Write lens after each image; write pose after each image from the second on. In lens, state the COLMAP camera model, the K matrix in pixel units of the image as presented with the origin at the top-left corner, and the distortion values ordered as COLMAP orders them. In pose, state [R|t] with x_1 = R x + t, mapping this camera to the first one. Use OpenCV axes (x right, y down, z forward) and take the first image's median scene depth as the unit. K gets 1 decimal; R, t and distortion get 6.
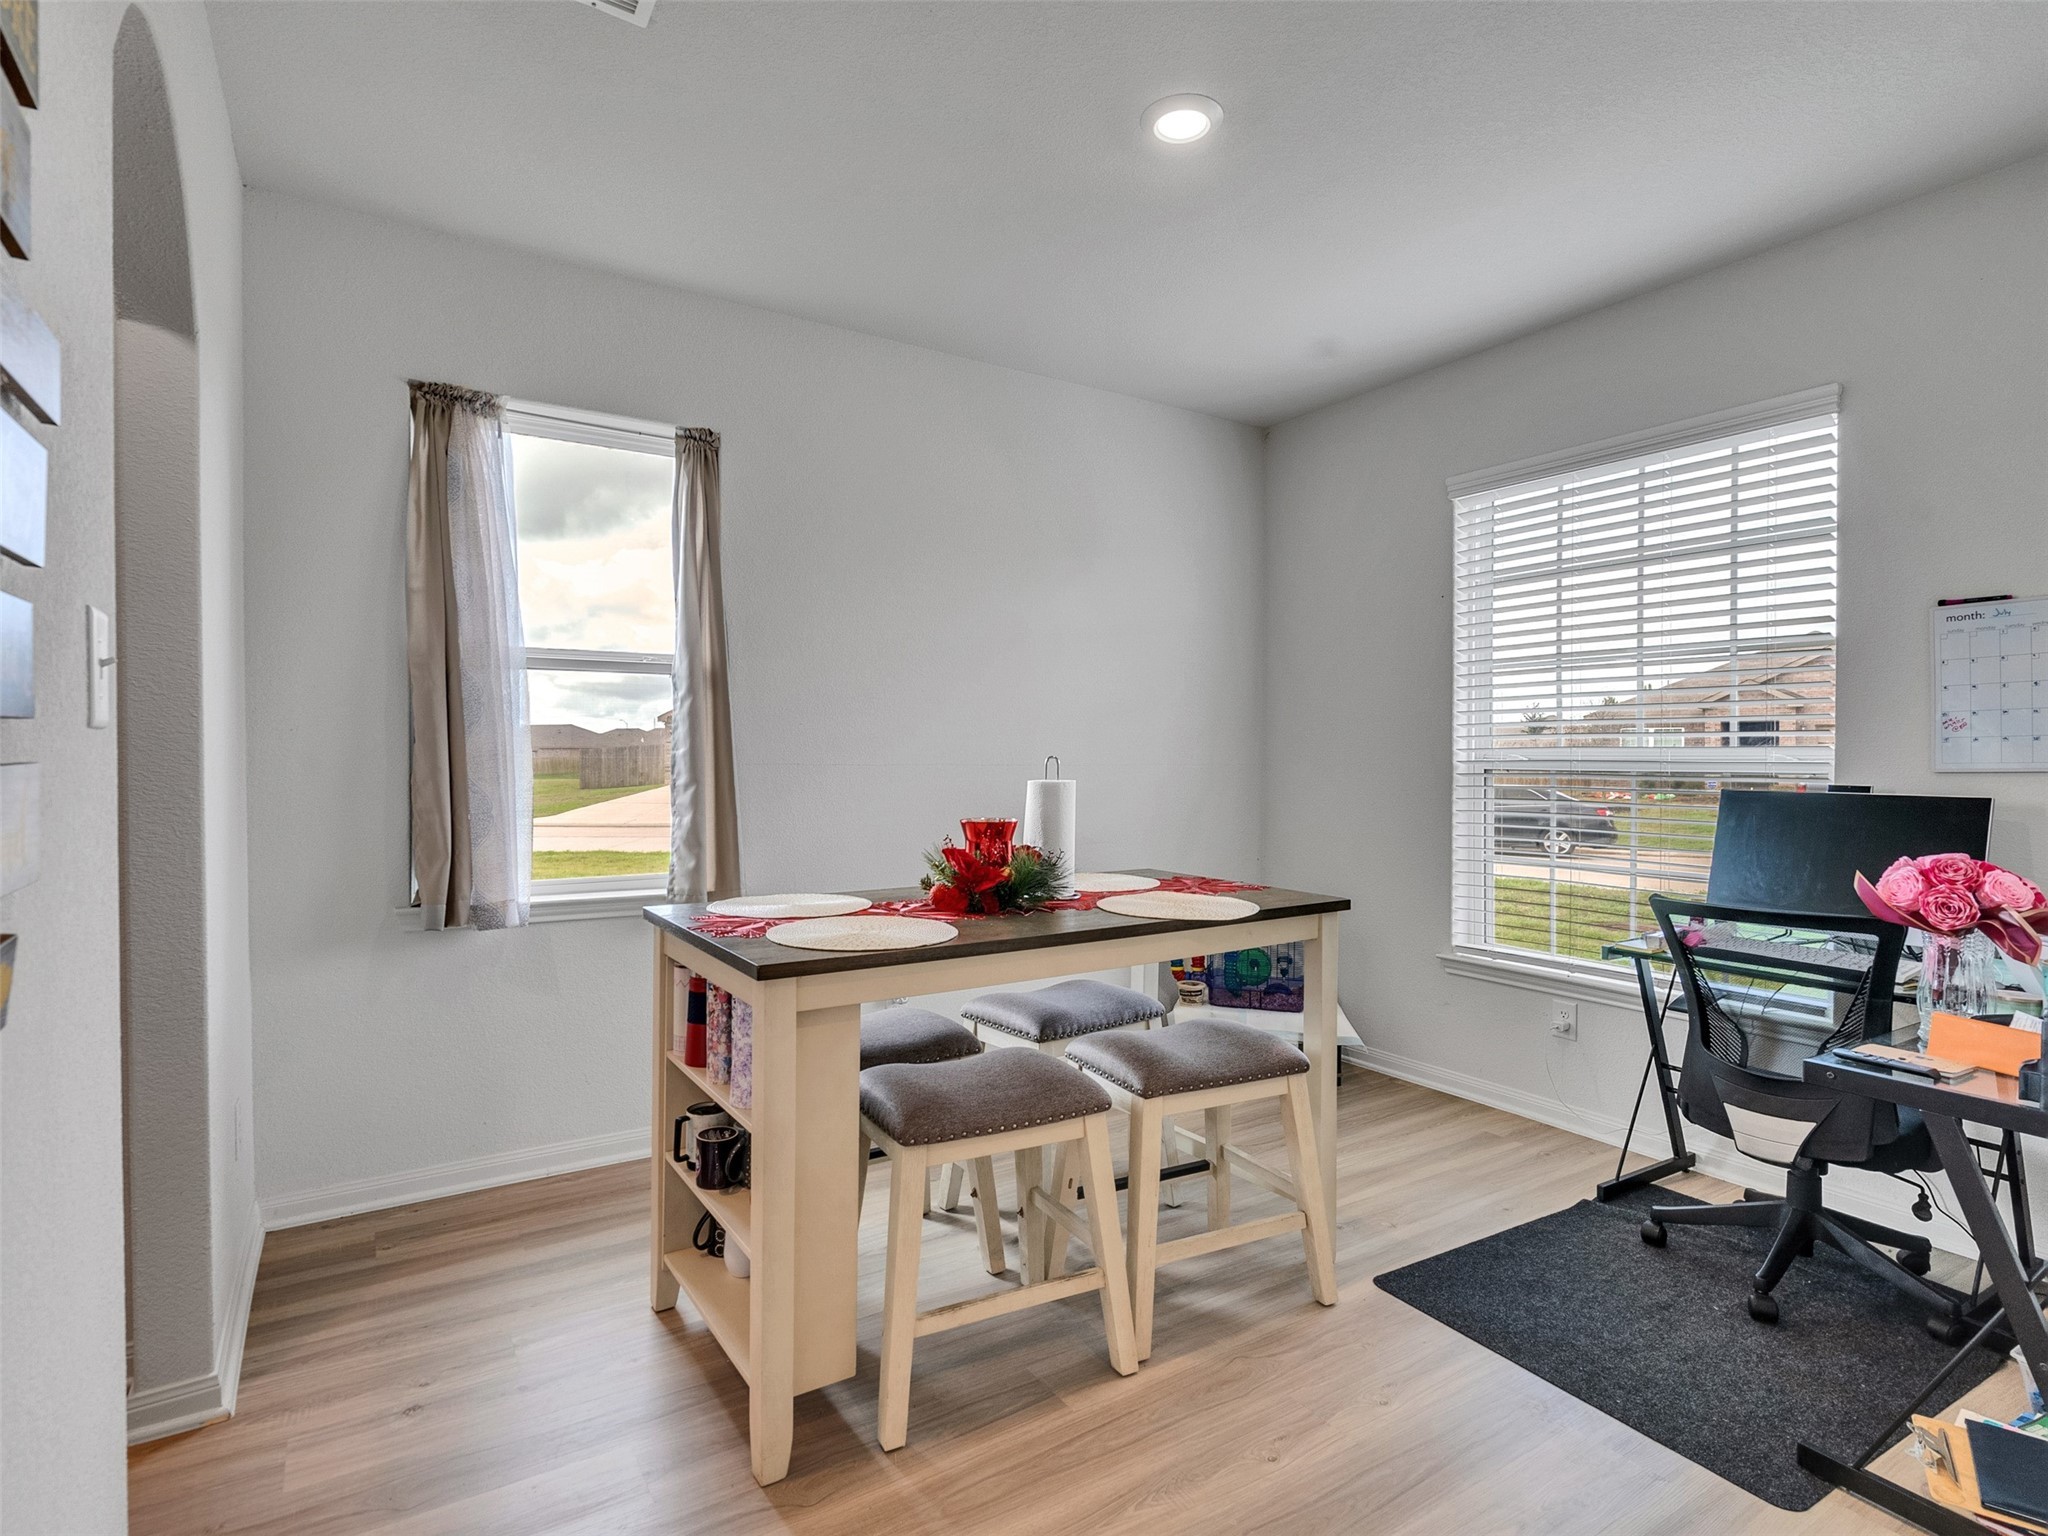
lens RADIAL K [[1035.8, 0, 1015.1], [0, 1035.8, 767.3], [0, 0, 1]] dist [-0.004283, 0.005691]
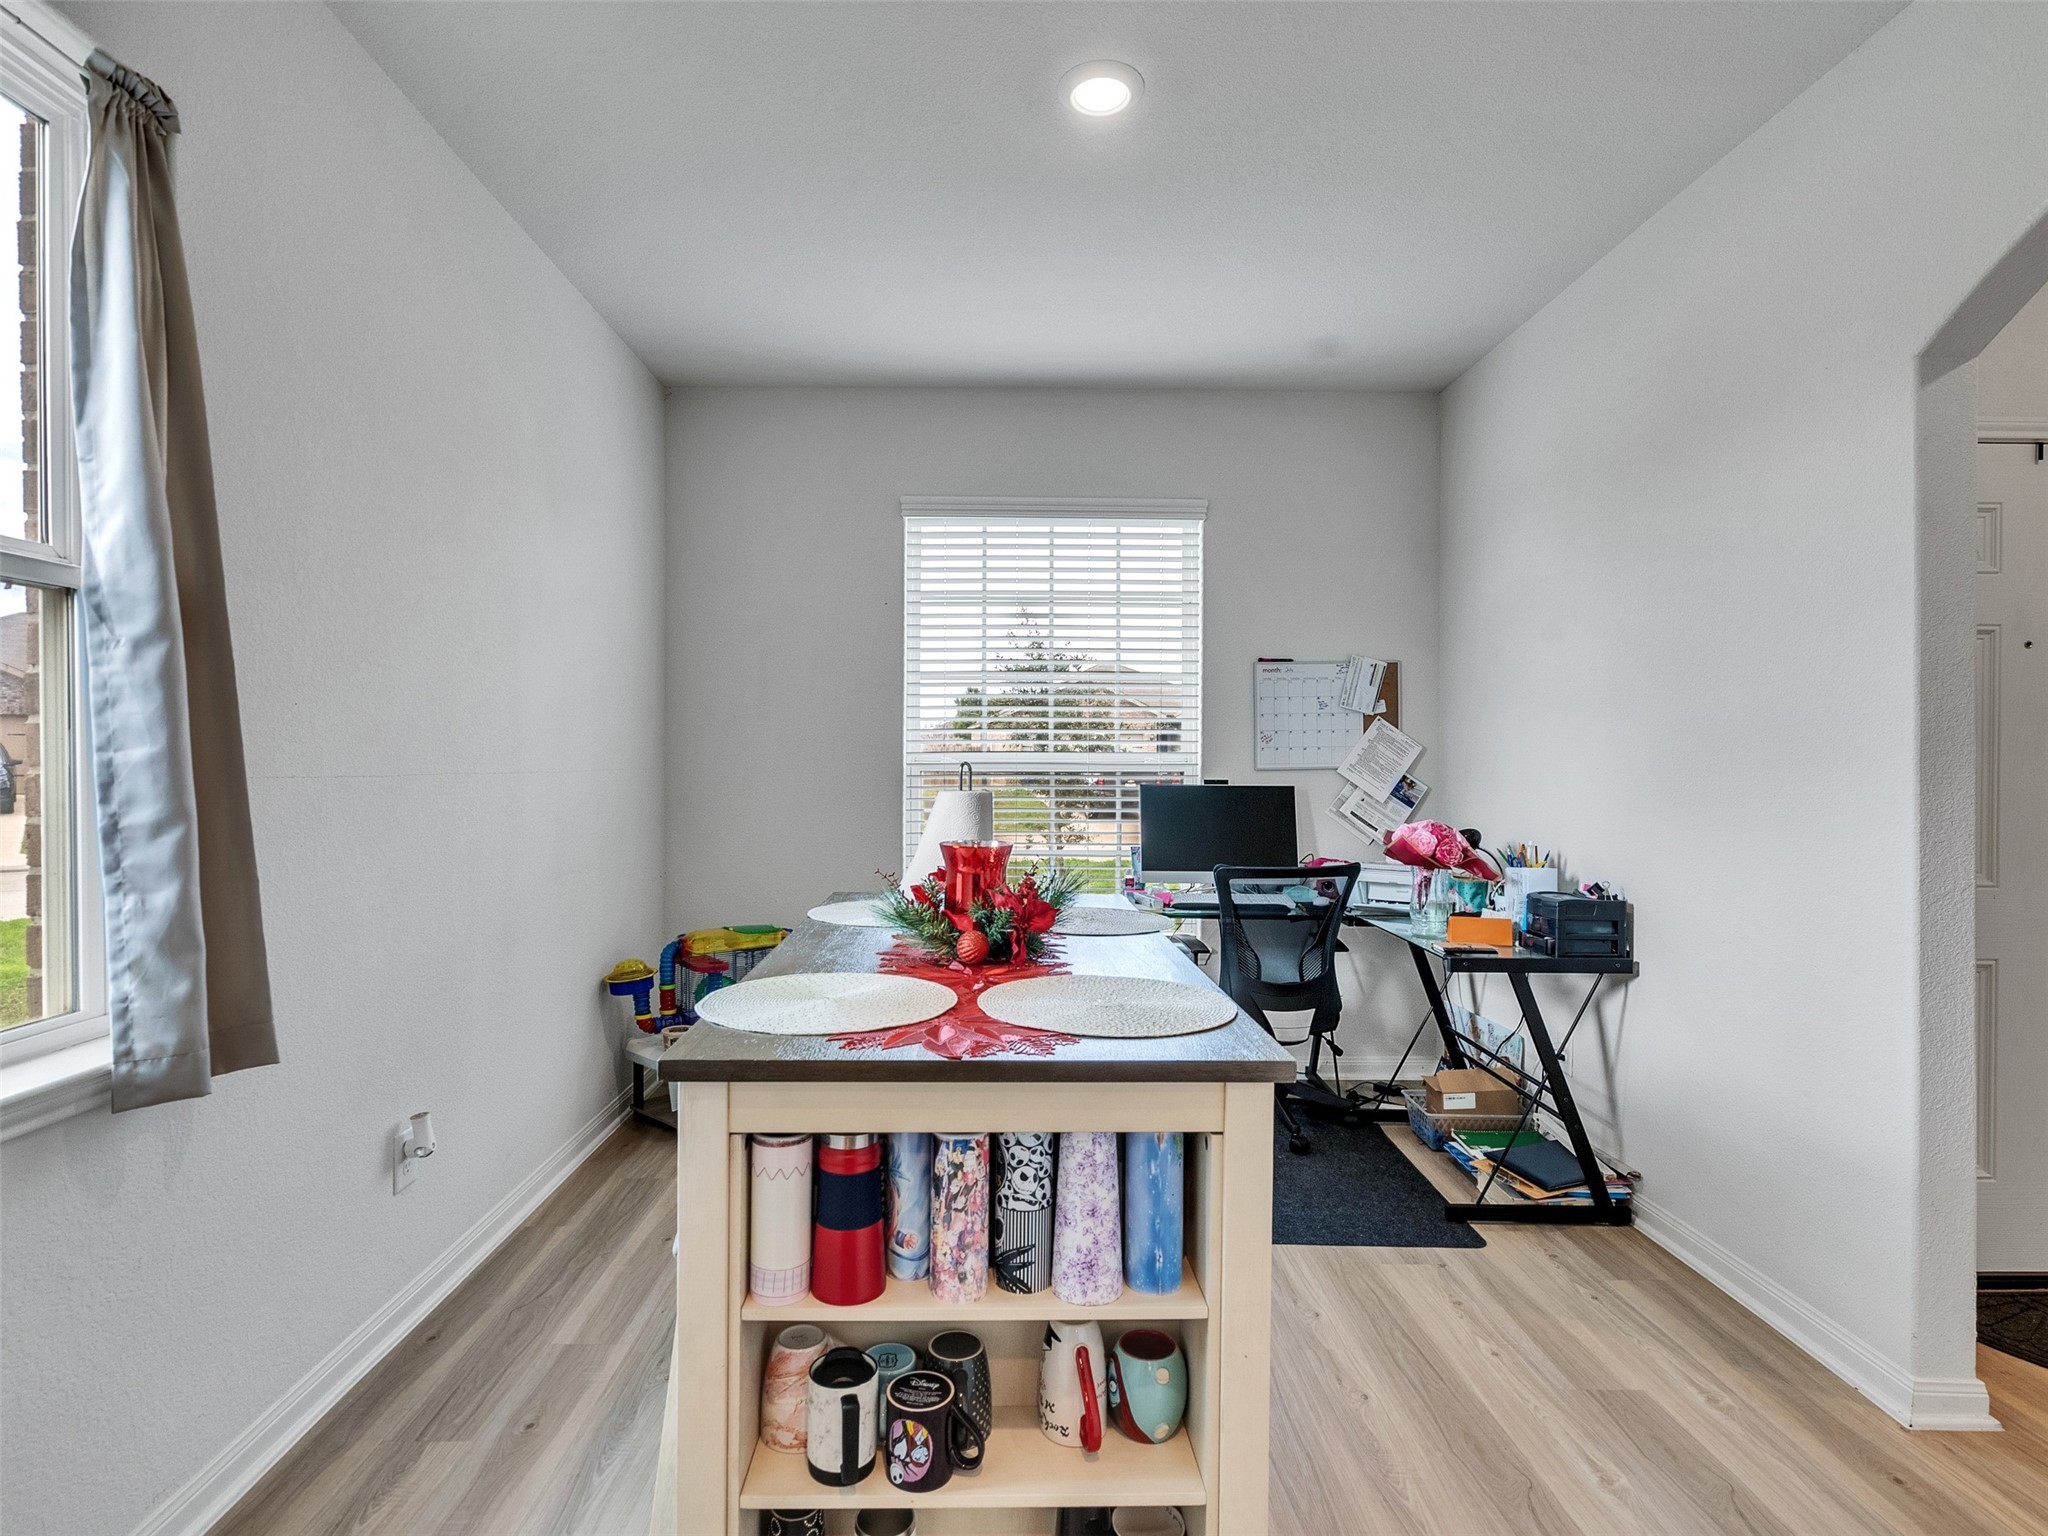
lens RADIAL K [[1035.8, 0, 1015.1], [0, 1035.8, 767.3], [0, 0, 1]] dist [-0.004283, 0.005691]
pose [[0.536394, -0.008956, 0.843920, -0.516328], [0.008867, 0.999948, 0.004976, -0.008799], [-0.843921, 0.004814, 0.536445, 0.417793]]
